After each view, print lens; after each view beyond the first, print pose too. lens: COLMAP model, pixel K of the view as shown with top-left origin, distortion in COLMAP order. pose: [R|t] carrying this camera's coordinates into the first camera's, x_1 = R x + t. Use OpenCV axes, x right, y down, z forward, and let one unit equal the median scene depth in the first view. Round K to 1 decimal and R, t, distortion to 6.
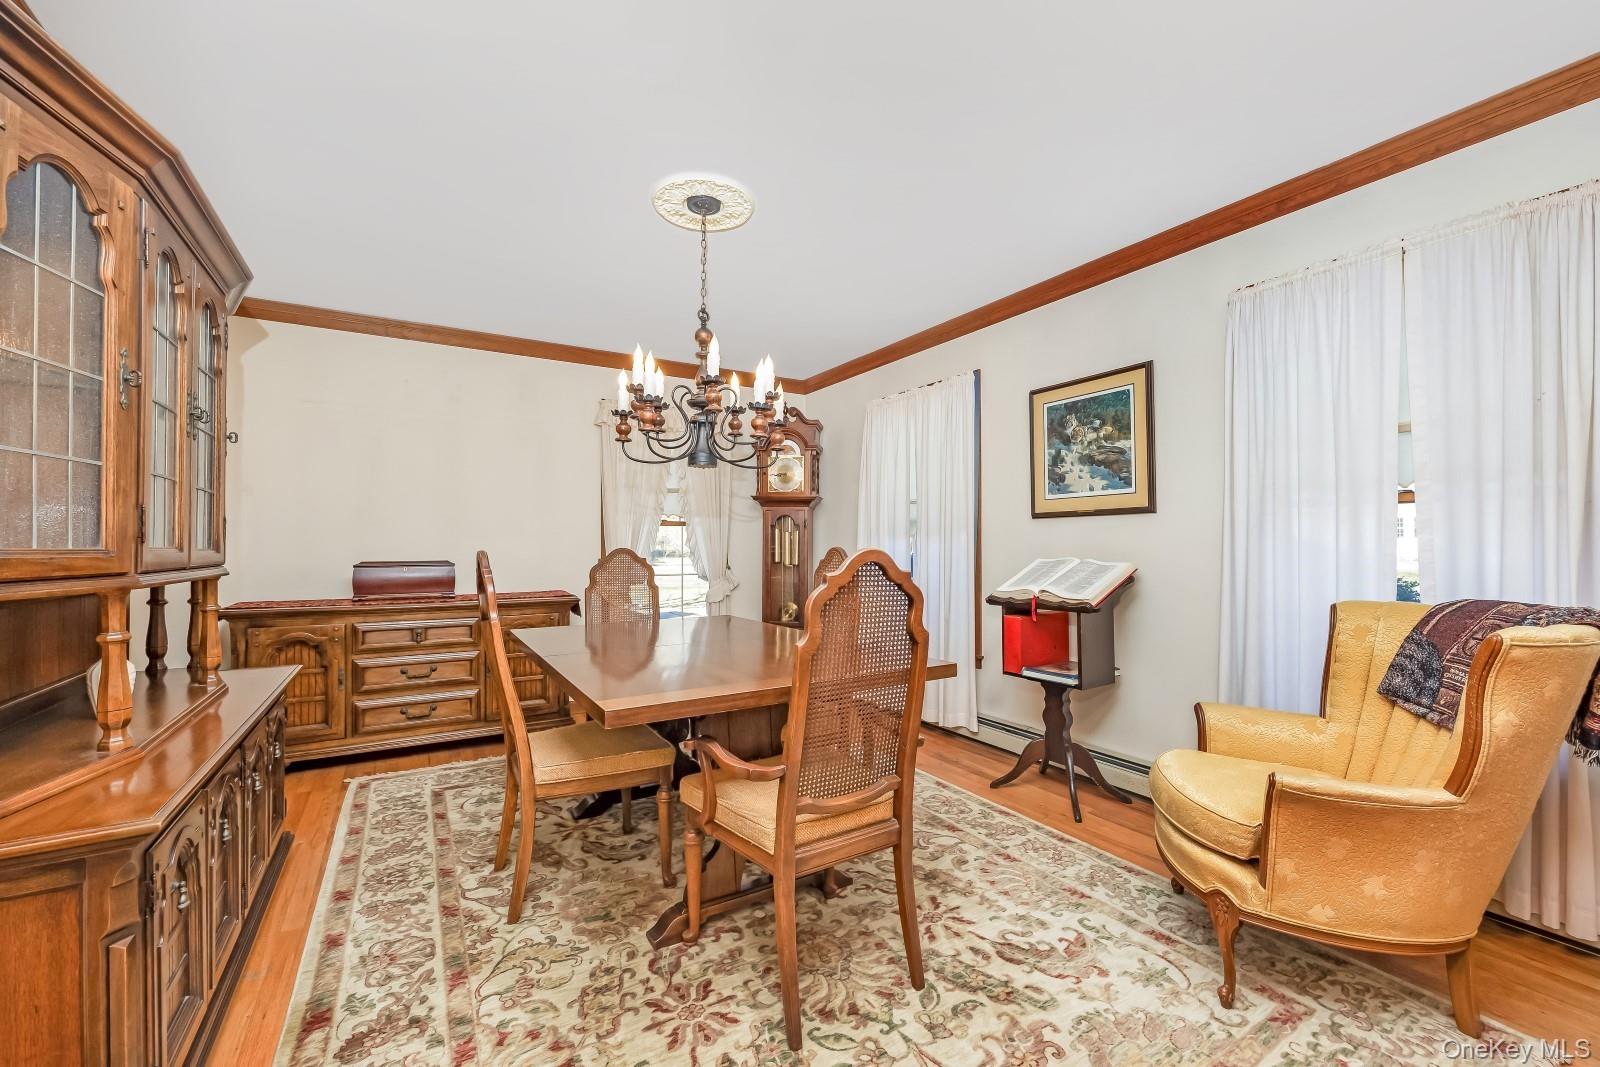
lens RADIAL K [[646.4, 0, 806.1], [0, 646.4, 537.4], [0, 0, 1]] dist [-0.005135, 0.000245]
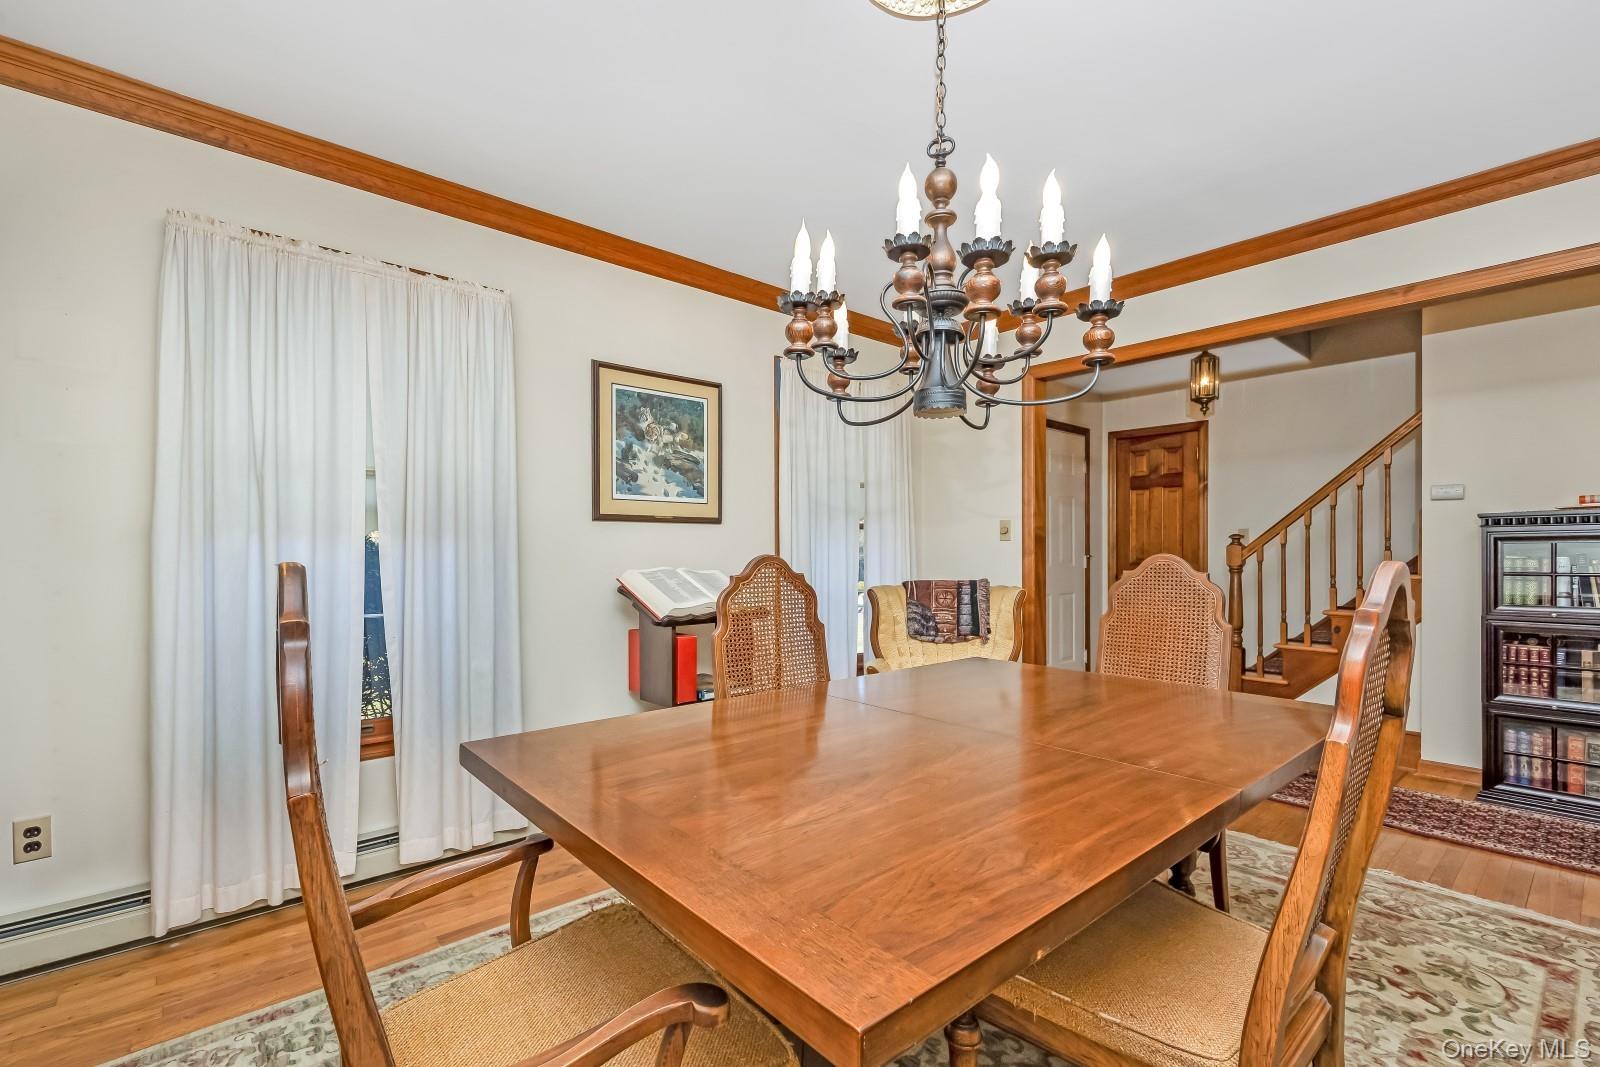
lens RADIAL K [[690.7, 0, 803.0], [0, 690.7, 558.6], [0, 0, 1]] dist [0.009029, -0.001408]
pose [[-0.155086, -0.003850, 0.987893, -0.671169], [-0.009127, 0.999955, 0.002464, 0.017309], [-0.987859, -0.008635, -0.155115, 1.094610]]
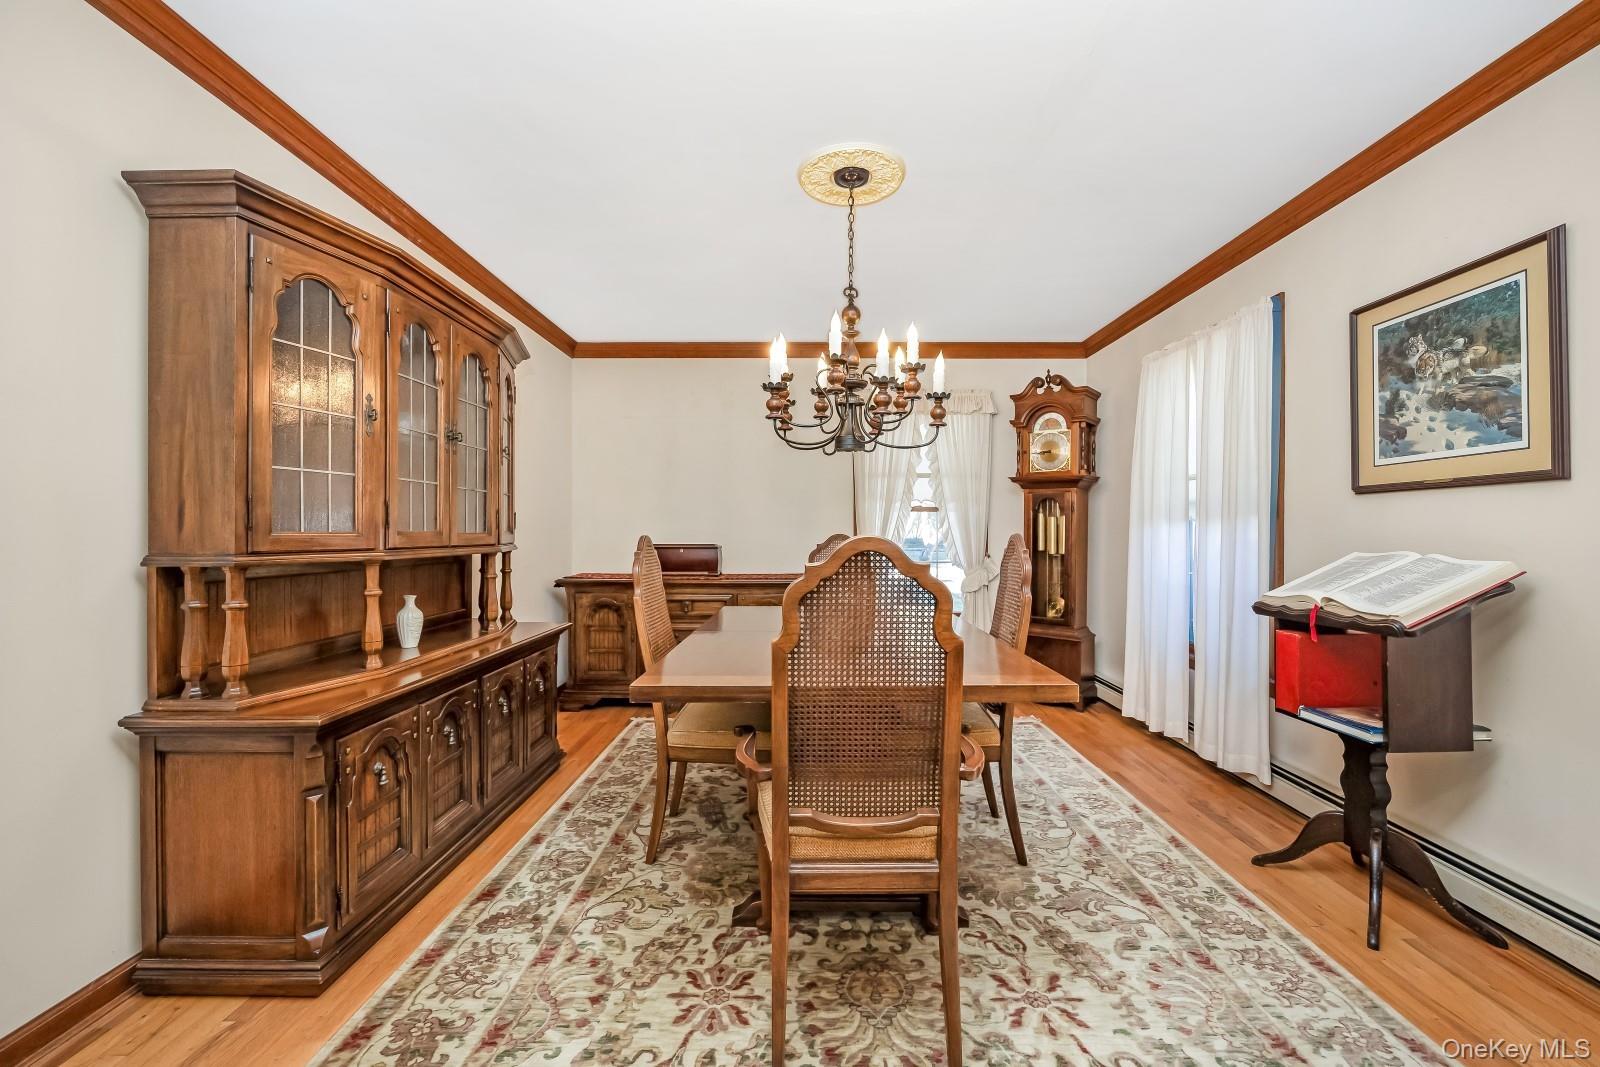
lens RADIAL K [[646.4, 0, 807.8], [0, 646.4, 530.9], [0, 0, 1]] dist [-0.005135, 0.000245]
pose [[0.851874, 0.002817, -0.523739, 0.264731], [0.003005, 0.999943, 0.010265, 0.001358], [0.523738, -0.010319, 0.851817, 0.129610]]
